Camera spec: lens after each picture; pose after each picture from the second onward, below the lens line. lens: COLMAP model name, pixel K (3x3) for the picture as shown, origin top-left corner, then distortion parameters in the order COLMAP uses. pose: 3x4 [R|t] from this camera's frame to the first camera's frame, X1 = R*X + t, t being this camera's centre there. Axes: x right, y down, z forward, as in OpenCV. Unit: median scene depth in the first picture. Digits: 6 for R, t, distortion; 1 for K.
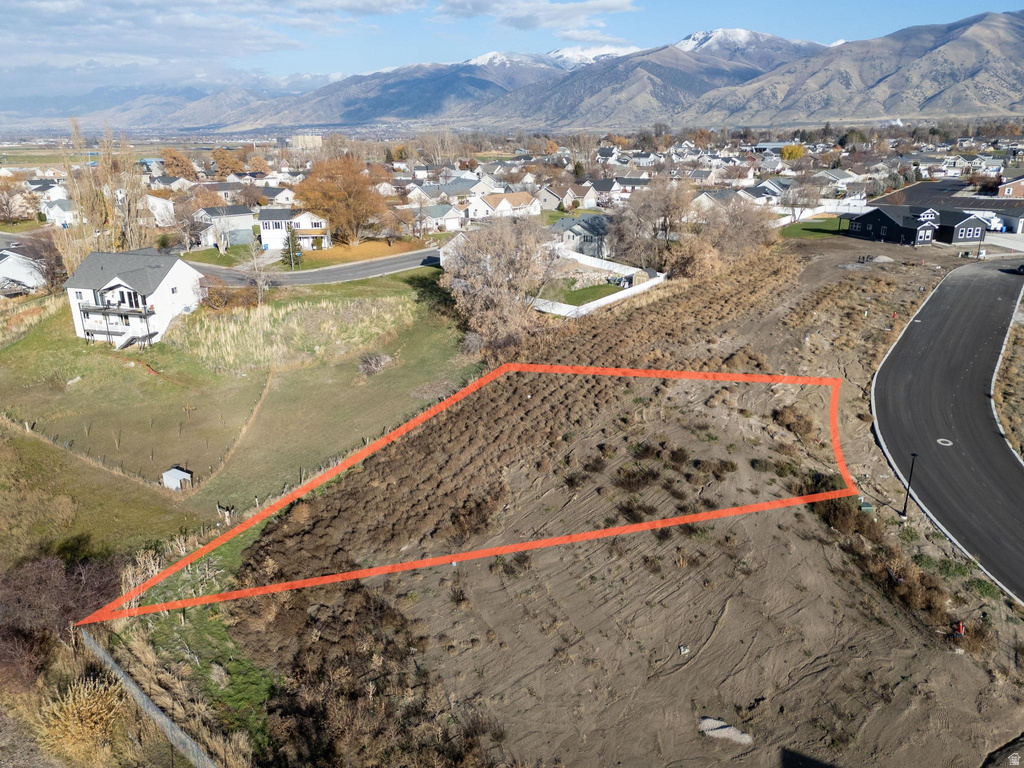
lens RADIAL K [[744.9, 0, 516.2], [0, 744.9, 383.0], [0, 0, 1]] dist [0.067399, -0.056663]
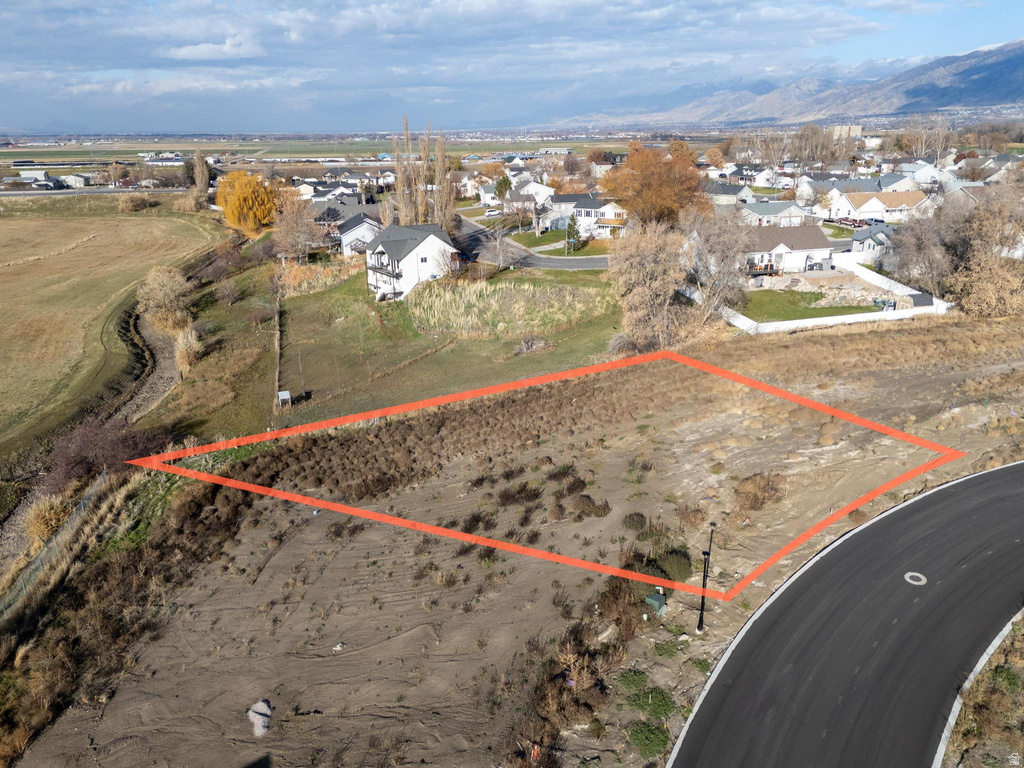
lens RADIAL K [[744.9, 0, 517.1], [0, 744.9, 387.9], [0, 0, 1]] dist [0.067399, -0.056663]
pose [[0.779021, 0.201288, -0.593809, 0.128851], [-0.191741, 0.978177, 0.080033, -0.014734], [0.596960, 0.051510, 0.800616, 0.044839]]
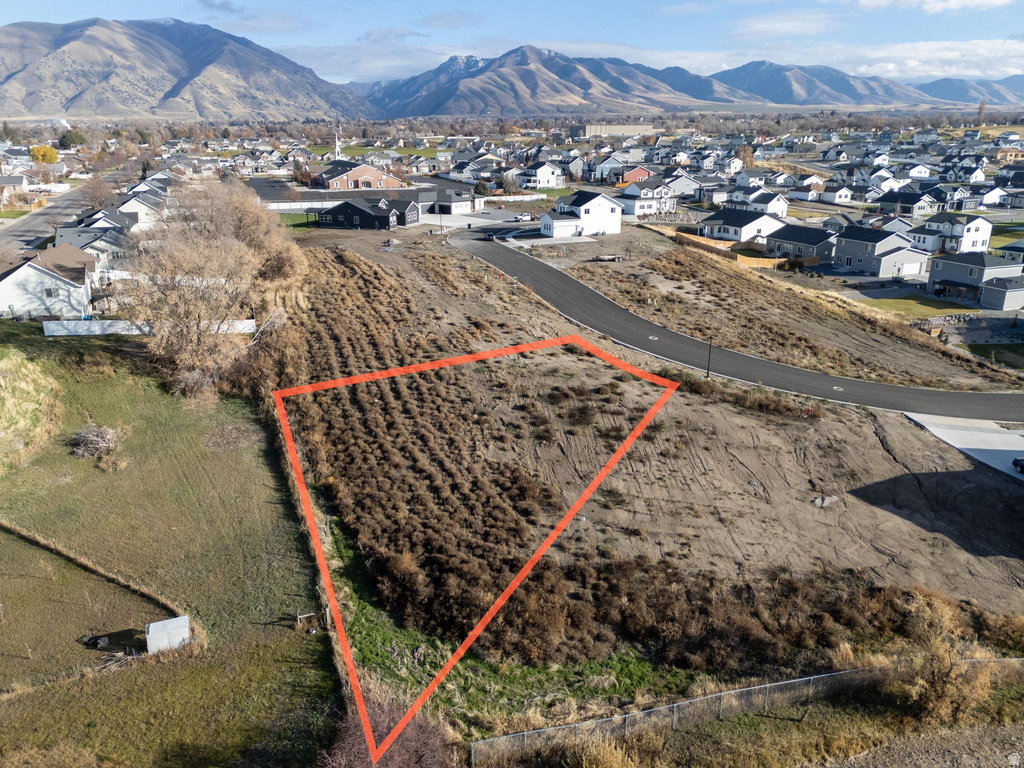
lens RADIAL K [[744.9, 0, 514.9], [0, 744.9, 385.4], [0, 0, 1]] dist [0.067399, -0.056663]
pose [[0.557548, -0.261885, 0.787754, -0.159428], [0.261029, 0.956110, 0.133106, -0.020756], [-0.788038, 0.131413, 0.601437, 0.062823]]
